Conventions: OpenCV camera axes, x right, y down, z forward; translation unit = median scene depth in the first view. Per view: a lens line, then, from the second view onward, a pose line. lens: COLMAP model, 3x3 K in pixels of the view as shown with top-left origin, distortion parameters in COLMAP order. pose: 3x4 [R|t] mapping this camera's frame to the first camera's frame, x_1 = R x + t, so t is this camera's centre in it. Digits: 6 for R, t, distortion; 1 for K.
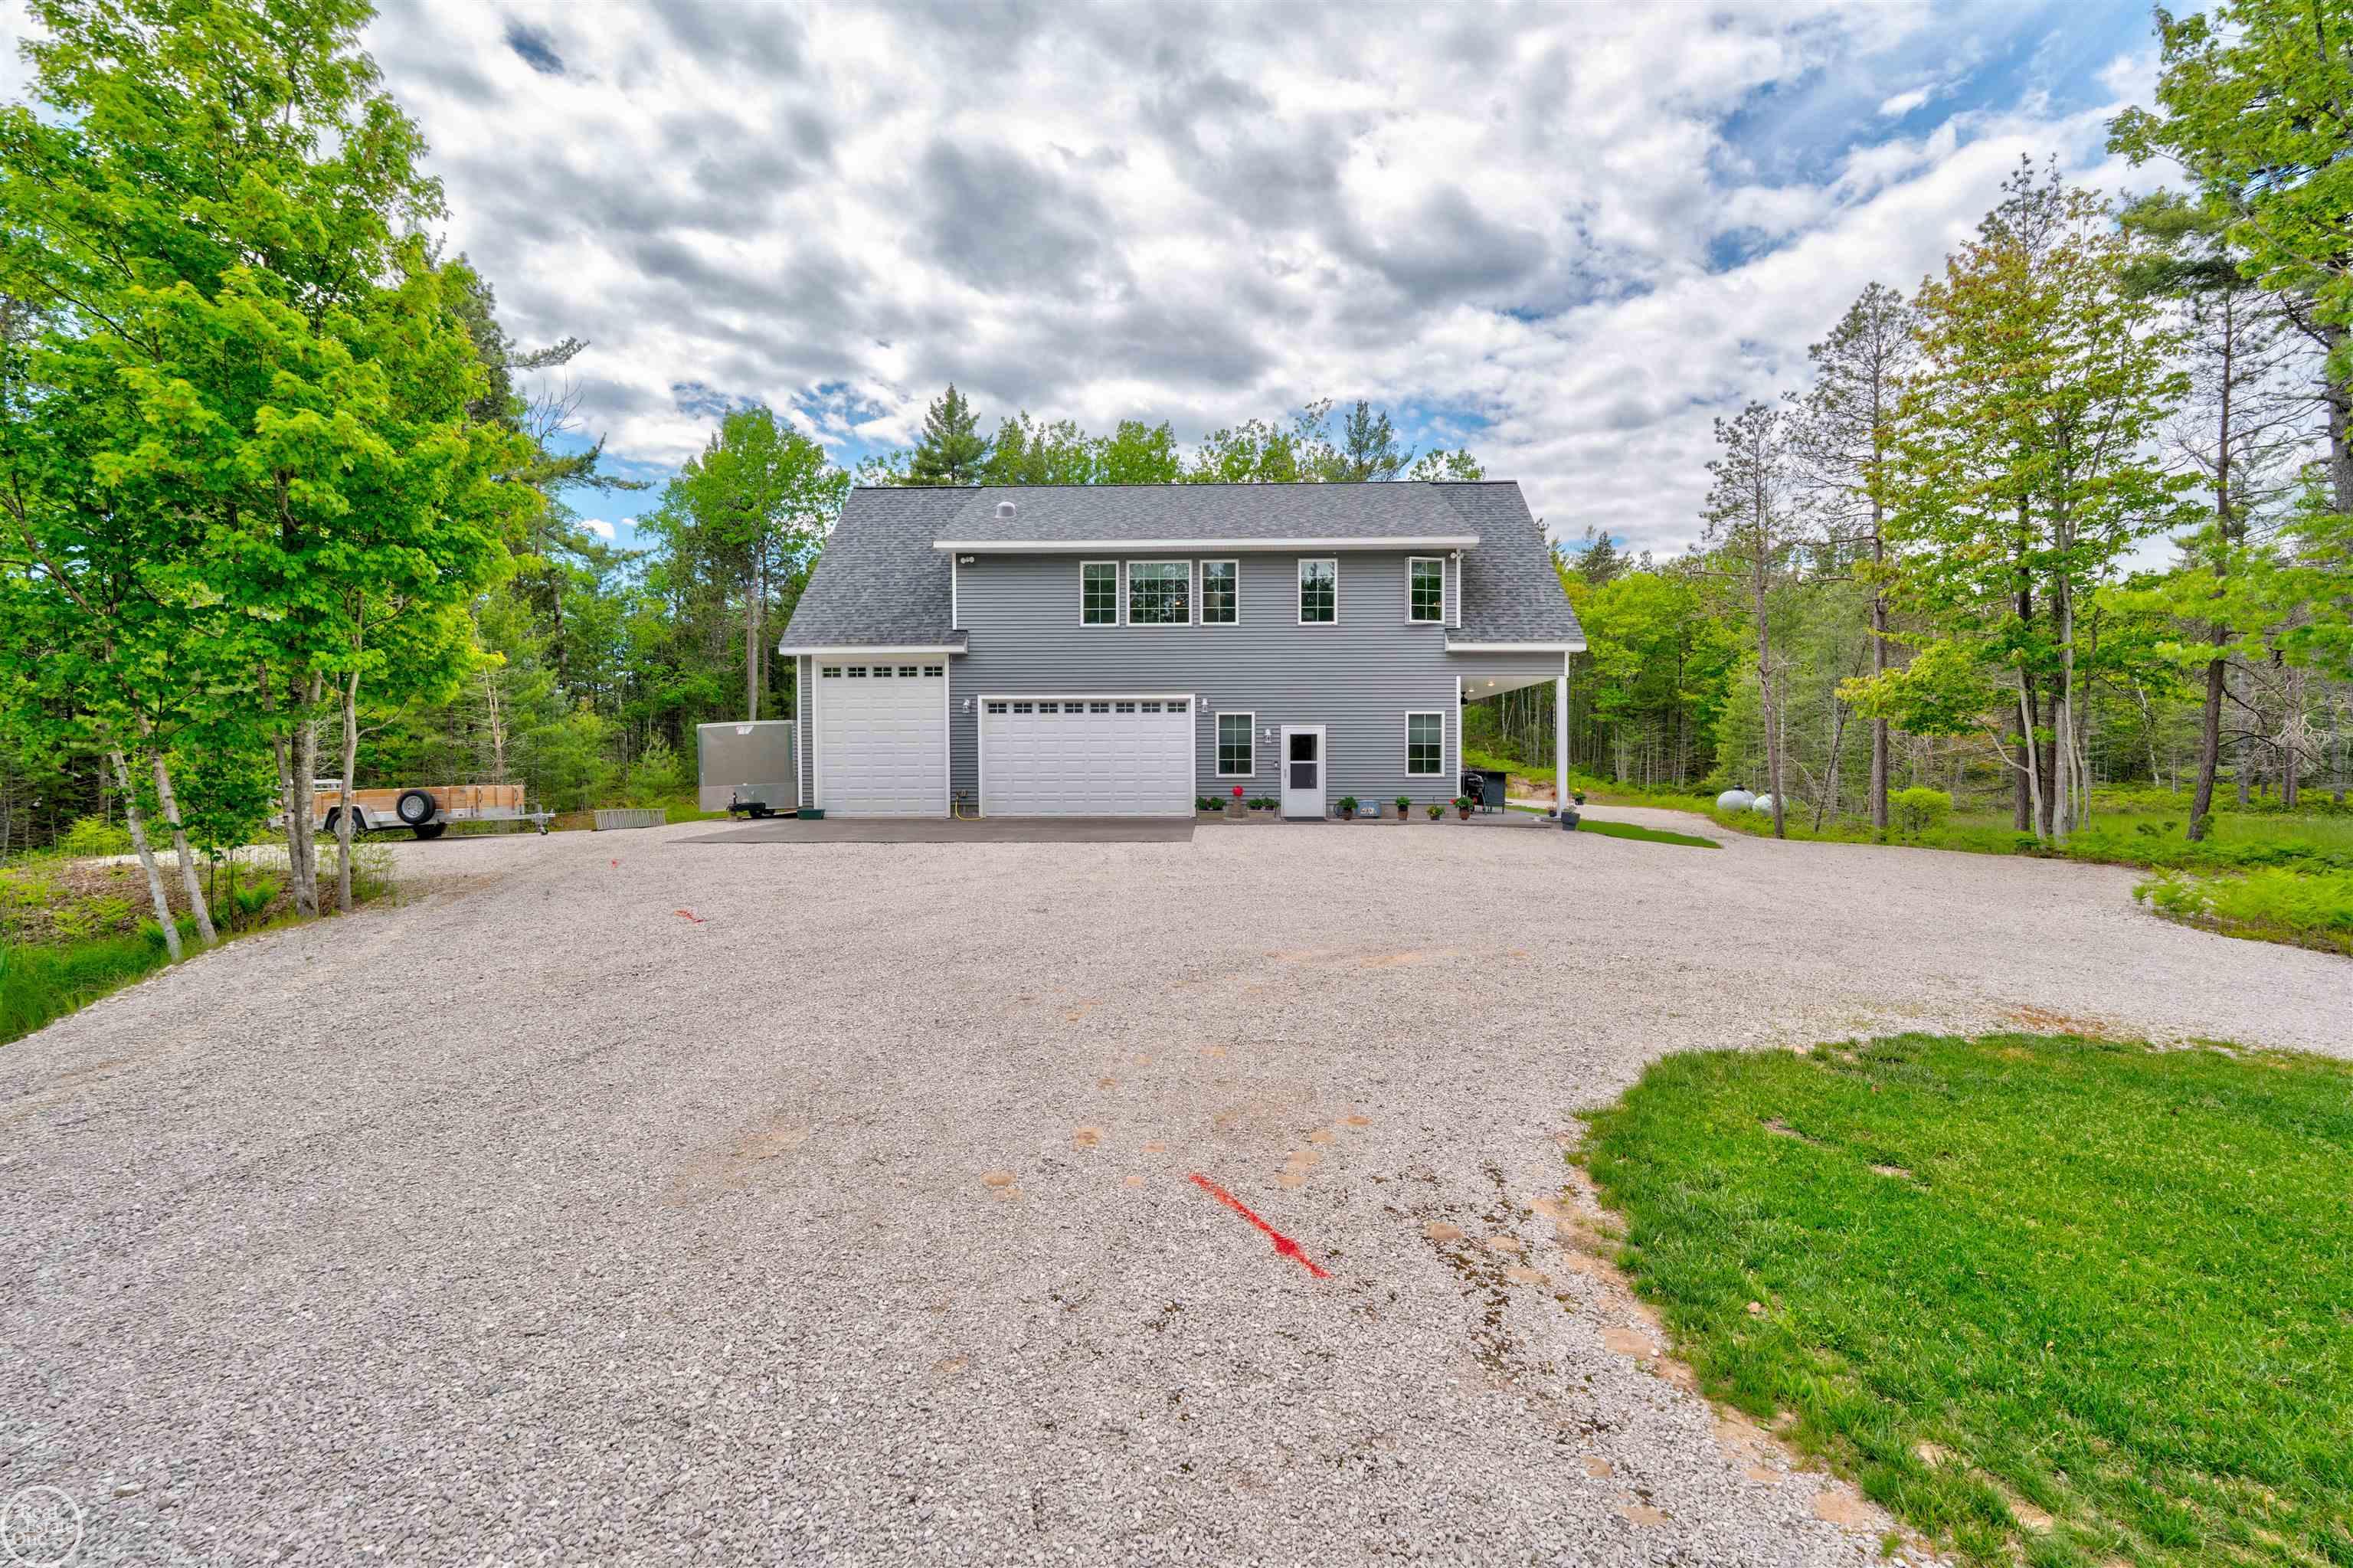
lens RADIAL K [[1018.0, 0, 1173.4], [0, 1018.0, 787.8], [0, 0, 1]] dist [-0.003650, 0.000437]
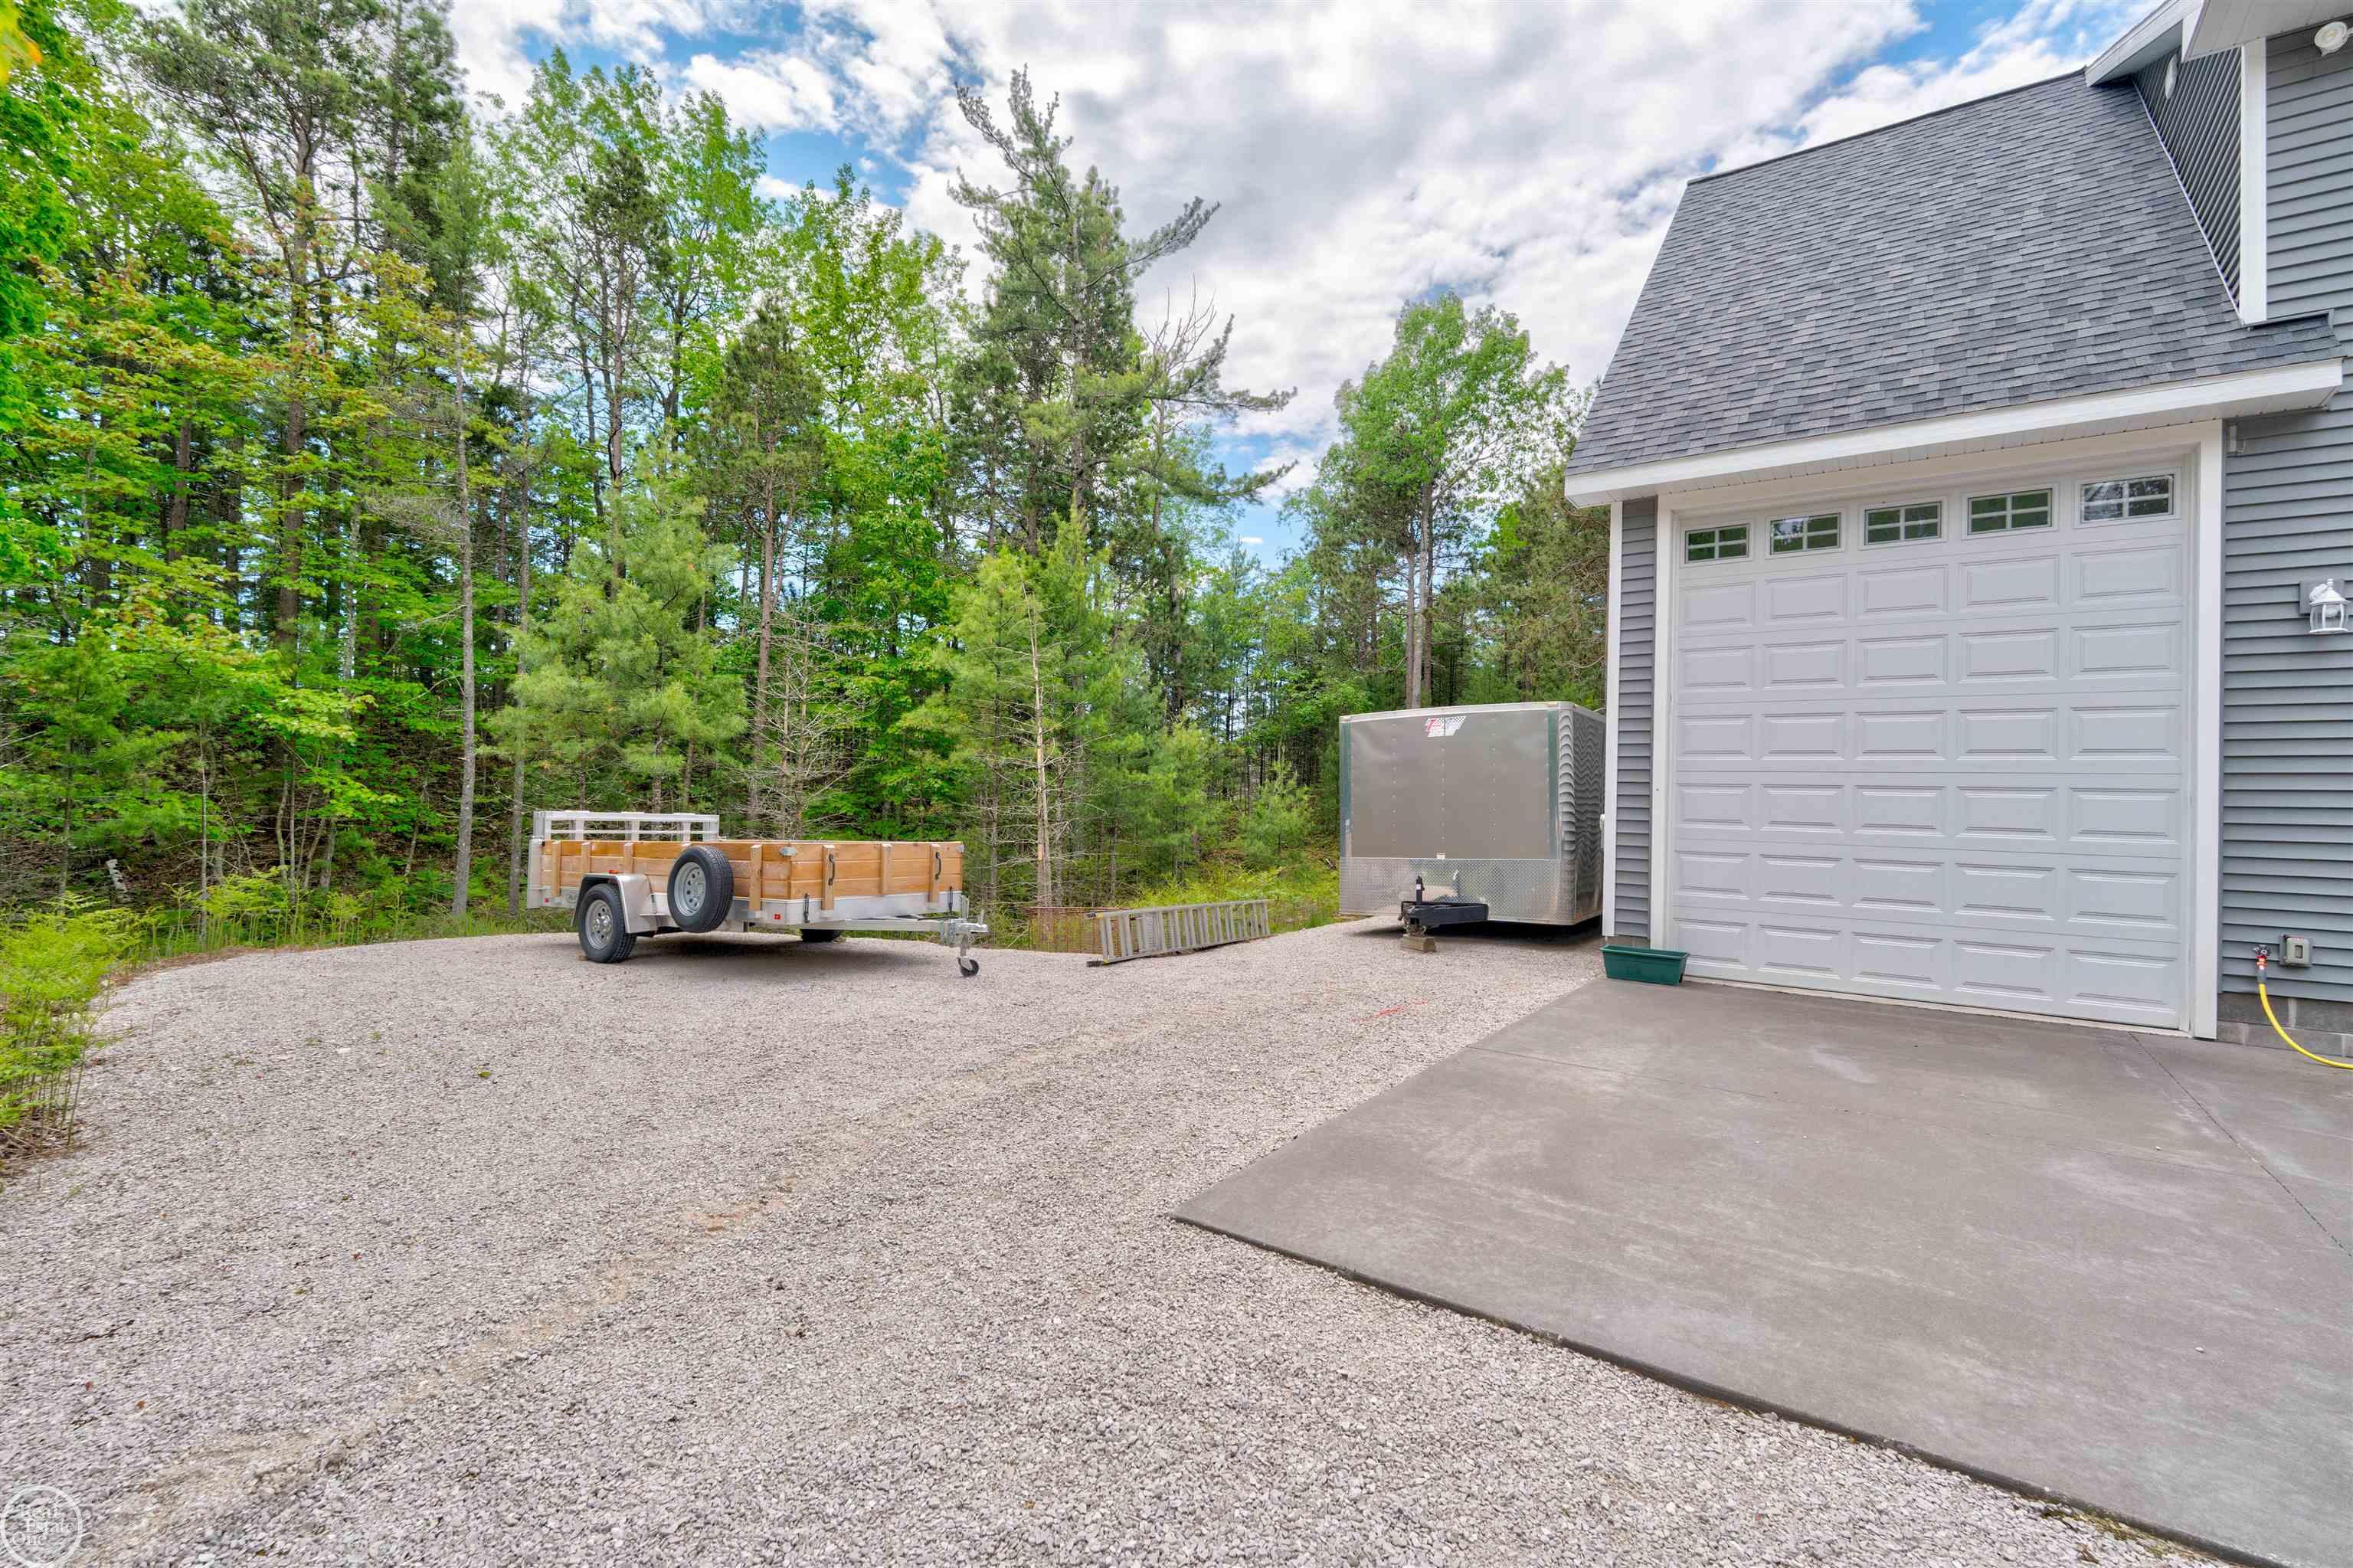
lens RADIAL K [[1035.9, 0, 1176.5], [0, 1035.9, 784.0], [0, 0, 1]] dist [-0.001416, -0.000190]
pose [[0.829546, 0.016801, -0.558185, -0.295711], [-0.043755, 0.998430, -0.034974, -0.014476], [0.556721, 0.053436, 0.828979, 0.630436]]
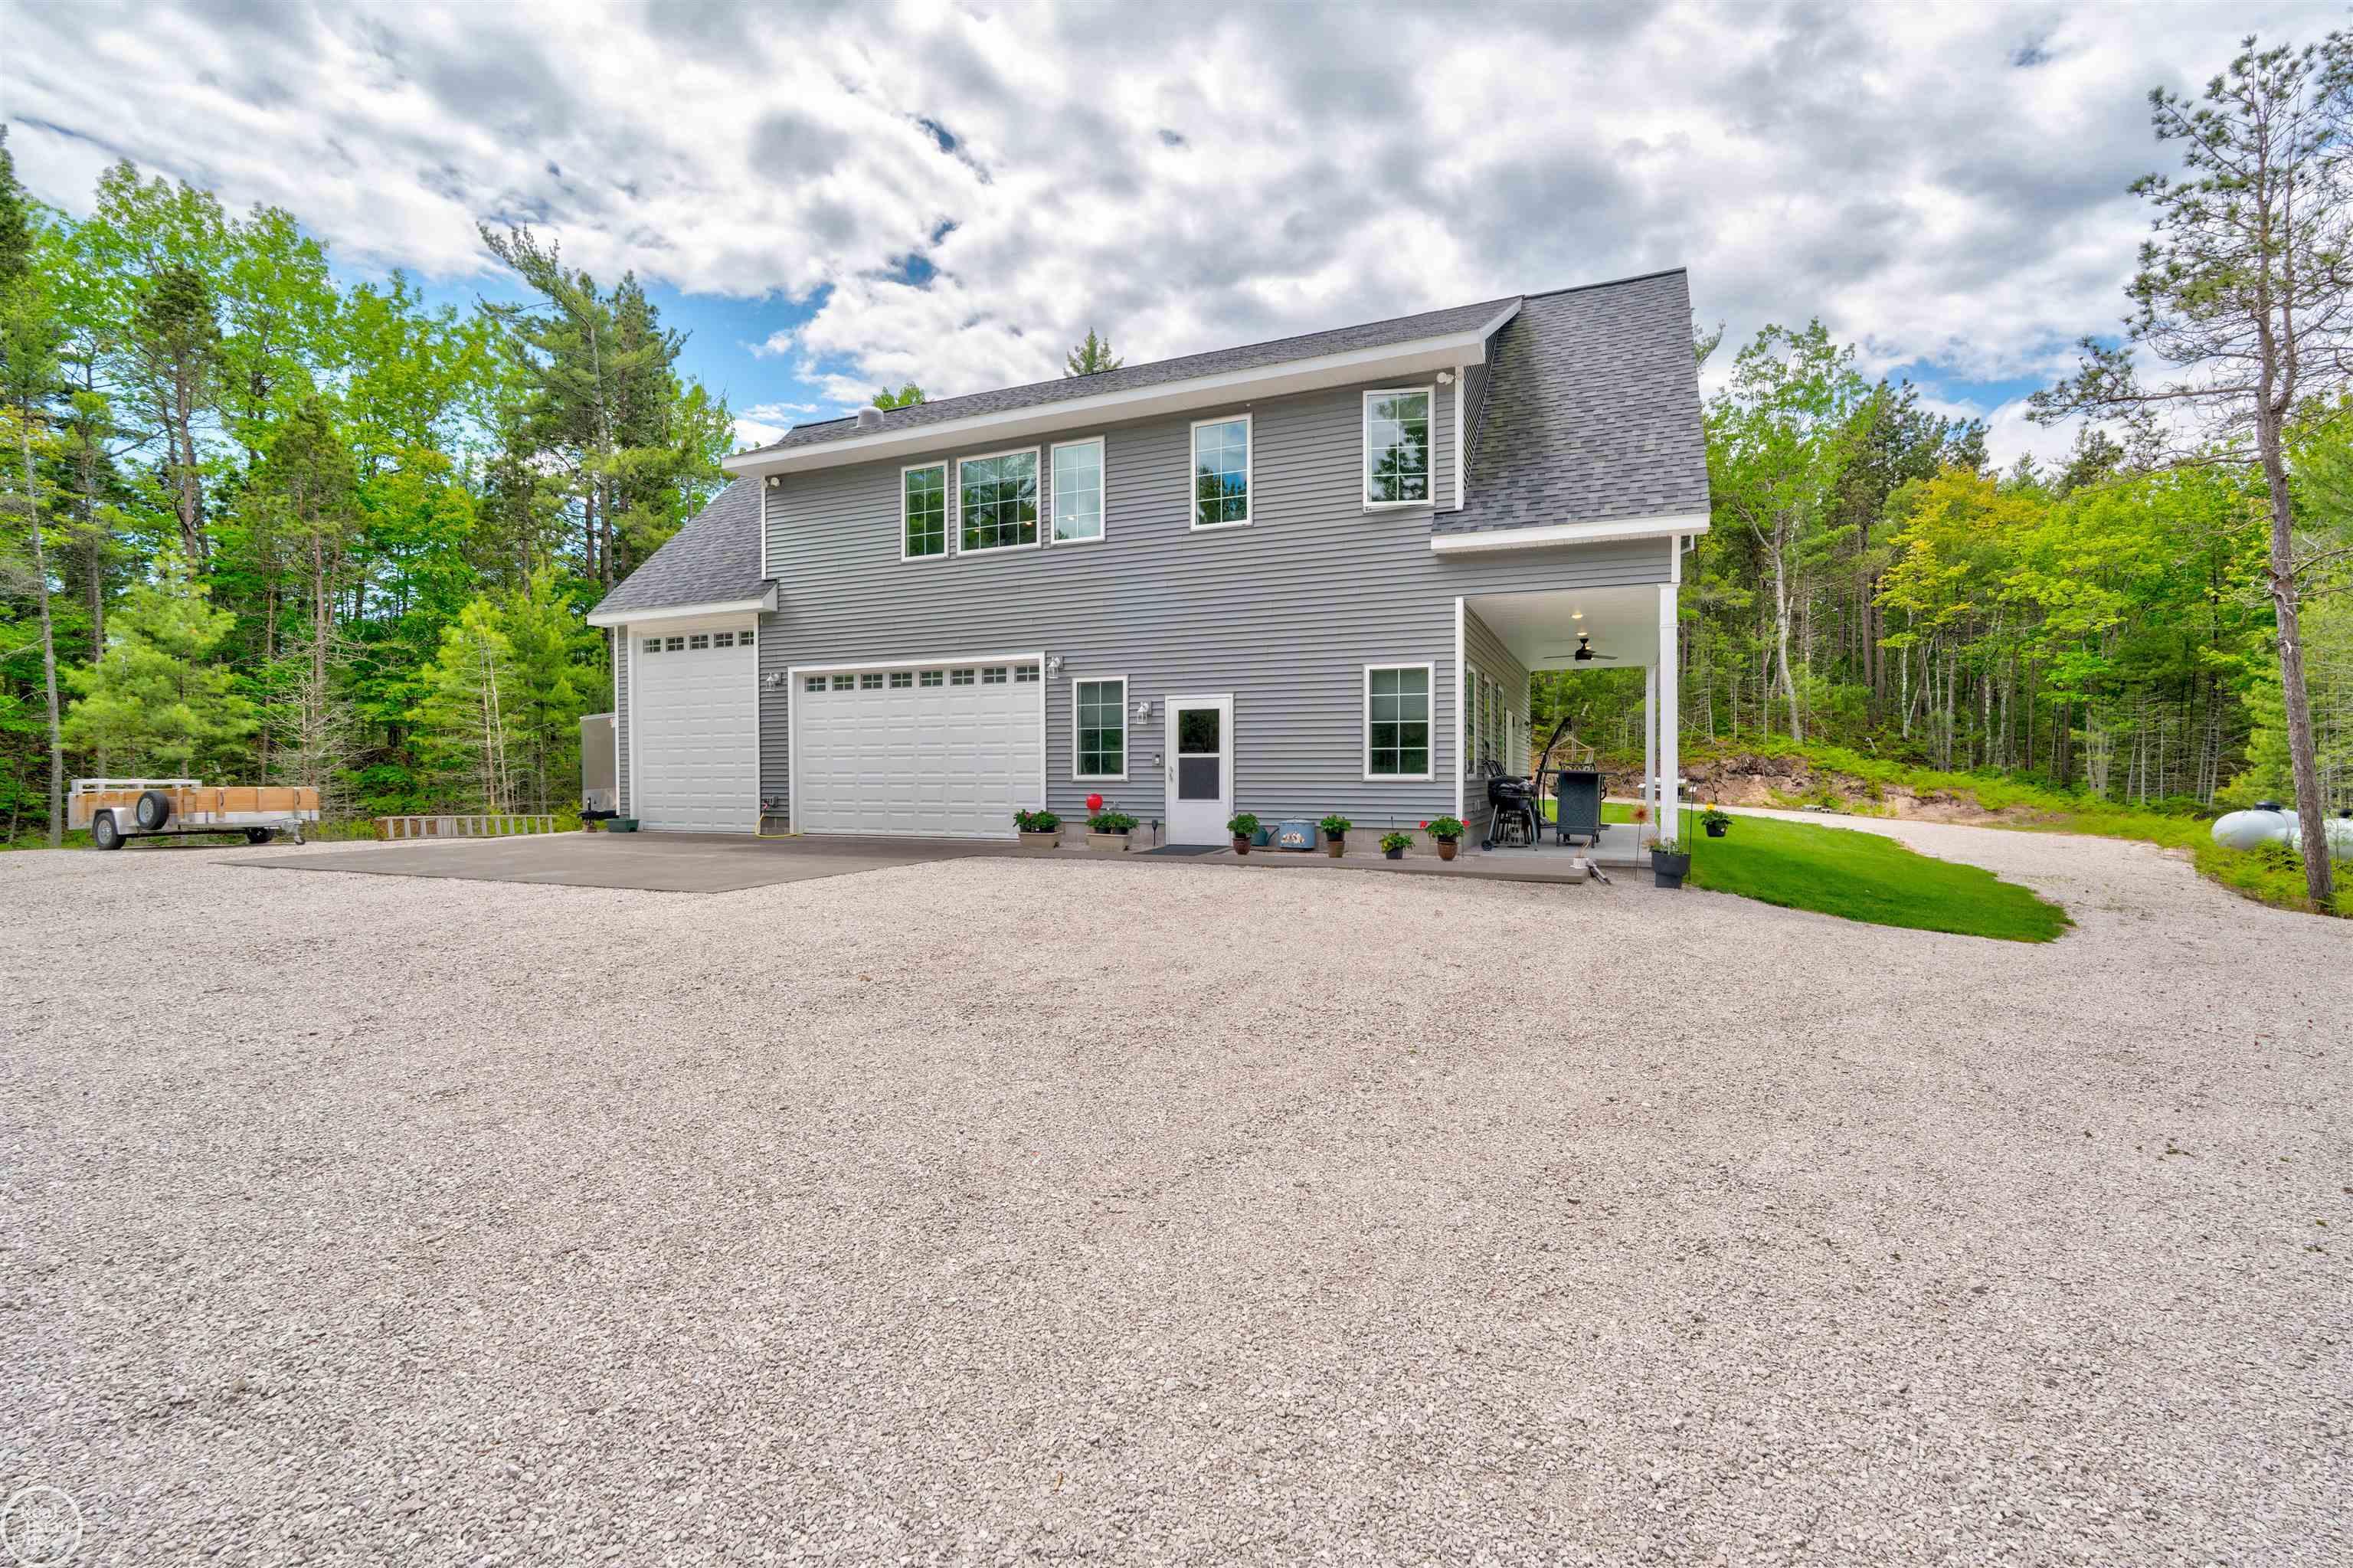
lens RADIAL K [[1018.0, 0, 1173.4], [0, 1018.0, 787.8], [0, 0, 1]] dist [-0.003650, 0.000437]
pose [[0.926239, 0.005409, -0.376898, 0.341485], [-0.008129, 0.999951, -0.005627, -0.002358], [0.376849, 0.008275, 0.926238, 0.428597]]
